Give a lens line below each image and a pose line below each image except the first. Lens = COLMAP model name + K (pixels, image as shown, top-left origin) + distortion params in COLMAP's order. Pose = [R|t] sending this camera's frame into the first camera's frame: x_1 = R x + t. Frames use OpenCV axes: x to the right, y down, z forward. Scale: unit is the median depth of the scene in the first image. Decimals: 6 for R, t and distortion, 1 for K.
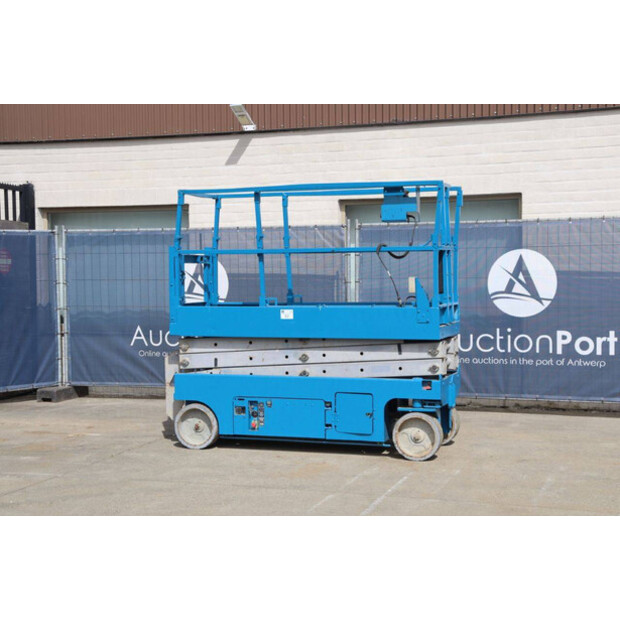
lens RADIAL K [[1042.1, 0, 310.0], [0, 1042.1, 310.0], [0, 0, 1]] dist [0.176416, 0.047194]
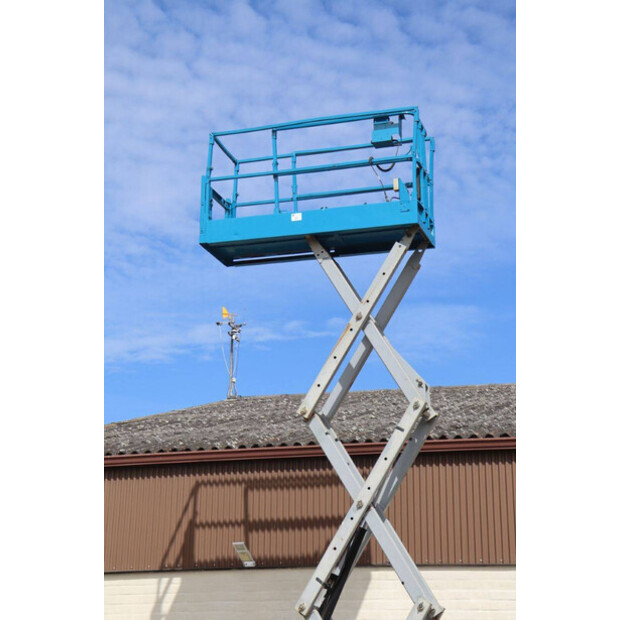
lens RADIAL K [[1337.6, 0, 310.0], [0, 1337.6, 310.0], [0, 0, 1]] dist [0.340682, 0.283229]
pose [[0.999544, 0.024850, 0.017145, -0.033931], [-0.018312, 0.950528, -0.310100, 0.004750], [-0.024003, 0.309645, 0.950549, -0.463979]]
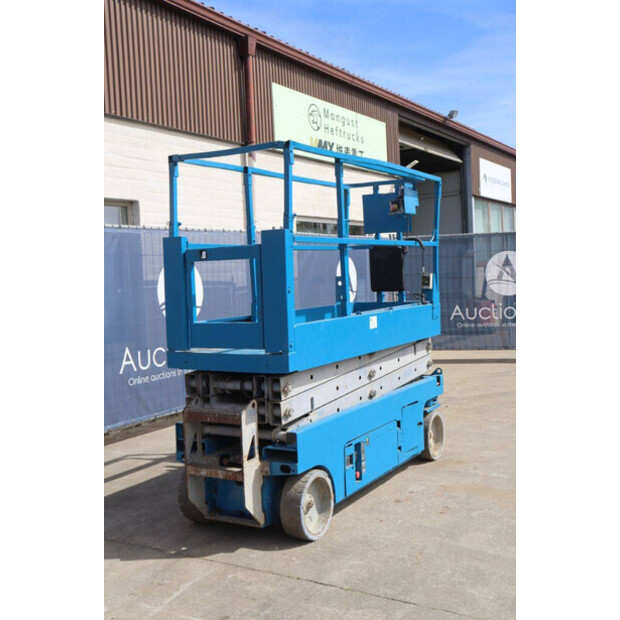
lens RADIAL K [[755.0, 0, 310.0], [0, 755.0, 310.0], [0, 0, 1]] dist [0.003249, 0.006599]
pose [[0.185431, -0.045566, 0.981600, -0.530381], [0.077546, 0.996488, 0.031609, -0.024494], [-0.979593, 0.070258, 0.188313, 0.838657]]
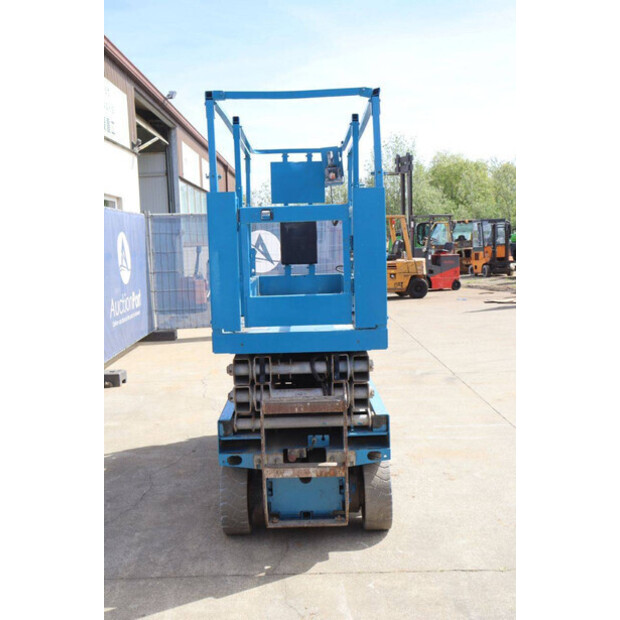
lens RADIAL K [[710.2, 0, 310.0], [0, 710.2, 310.0], [0, 0, 1]] dist [-0.006791, 0.014944]
pose [[-0.334688, -0.068607, 0.939828, -0.442556], [0.071444, 0.992628, 0.097904, -0.033890], [-0.939617, 0.099912, -0.327319, 1.078933]]
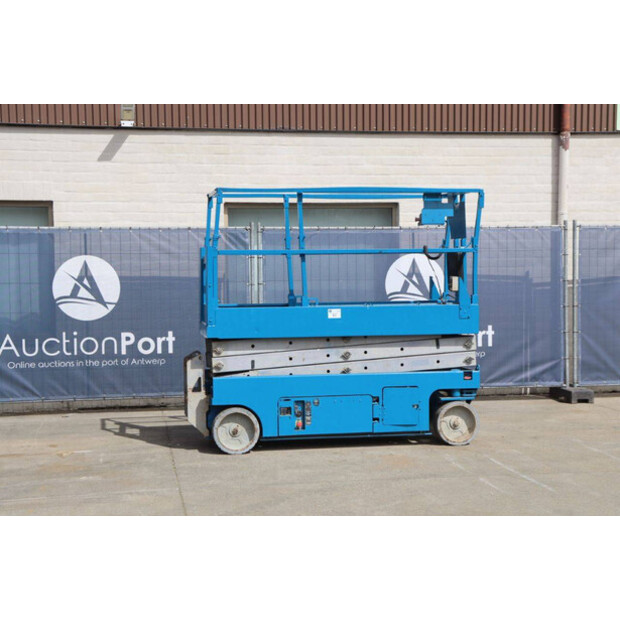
lens RADIAL K [[1042.1, 0, 310.0], [0, 1042.1, 310.0], [0, 0, 1]] dist [0.176416, 0.047194]
pose [[0.872050, -0.016549, 0.489138, -0.485026], [0.020909, 0.999775, -0.003452, 0.003228], [-0.488971, 0.013238, 0.872200, 0.107313]]
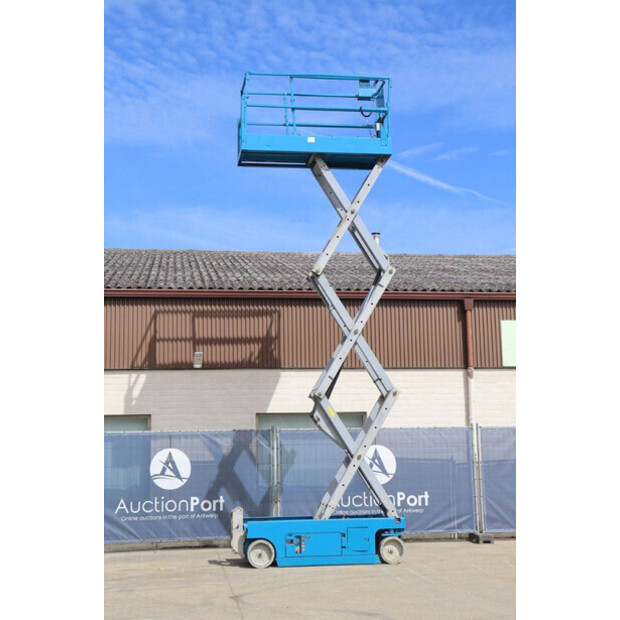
lens RADIAL K [[923.9, 0, 310.0], [0, 923.9, 310.0], [0, 0, 1]] dist [0.112517, 0.053847]
pose [[0.886172, 0.064638, 0.458827, -0.690589], [0.026223, 0.981639, -0.188937, 0.011247], [-0.462615, 0.179463, 0.868206, -0.364675]]
